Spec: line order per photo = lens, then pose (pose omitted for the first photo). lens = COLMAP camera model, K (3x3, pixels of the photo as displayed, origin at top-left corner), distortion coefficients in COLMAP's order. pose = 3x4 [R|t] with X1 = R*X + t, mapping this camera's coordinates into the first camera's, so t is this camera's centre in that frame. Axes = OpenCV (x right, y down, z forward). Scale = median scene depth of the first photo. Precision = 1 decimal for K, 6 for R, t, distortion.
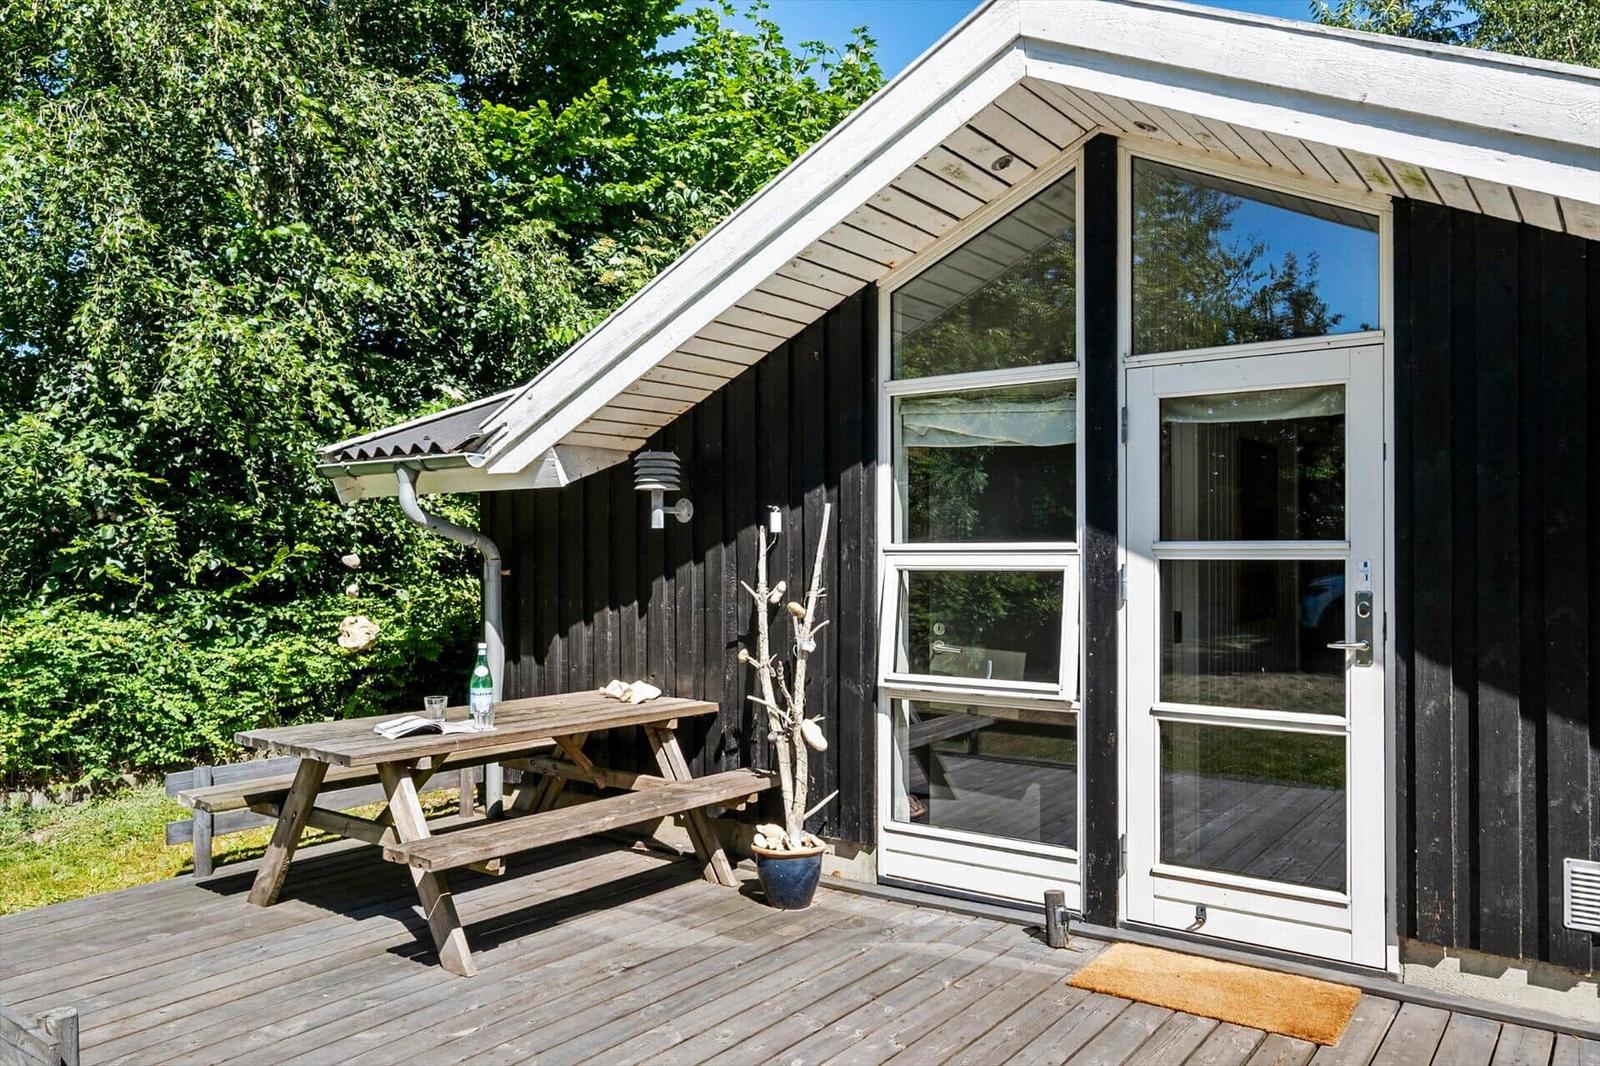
lens RADIAL K [[1105.1, 0, 796.5], [0, 1105.1, 537.3], [0, 0, 1]] dist [-0.020262, 0.002758]
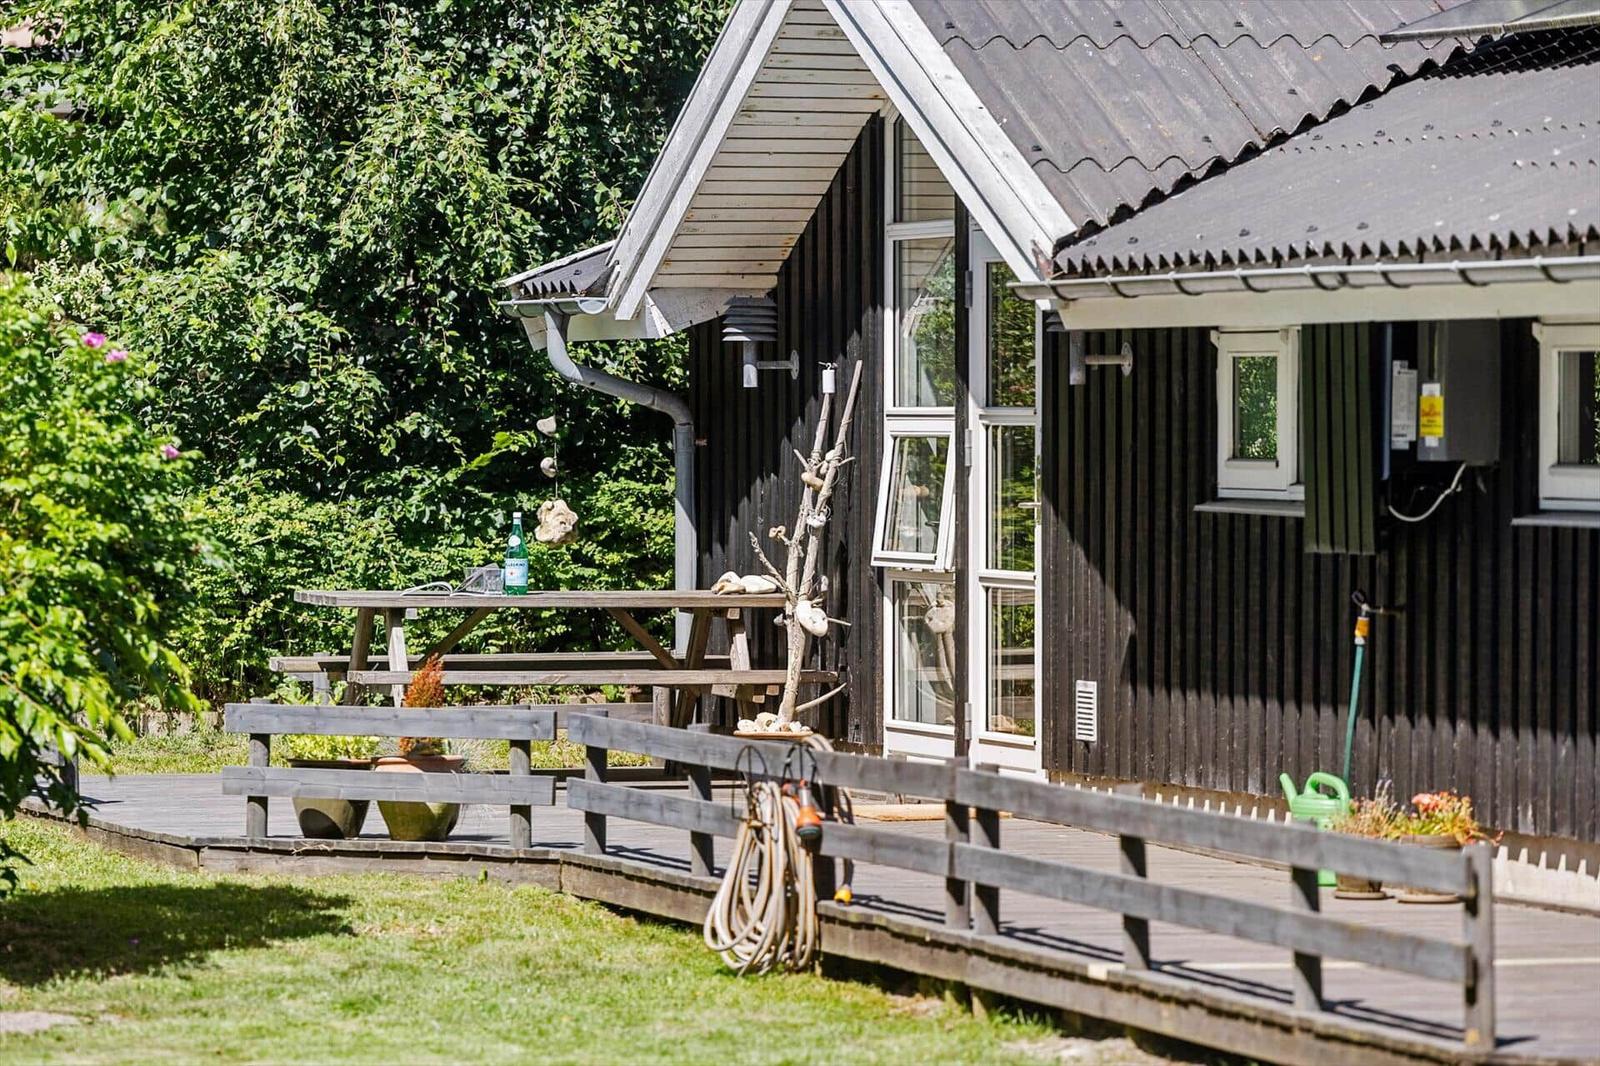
lens RADIAL K [[8235.3, 0, 800.0], [0, 8235.3, 533.1], [0, 0, 1]] dist [-0.460612, 0.000000]
pose [[0.783160, 0.010050, -0.621739, 3.462304], [0.008475, 0.999604, 0.026832, -0.059330], [0.621762, -0.026283, 0.782765, -3.535014]]
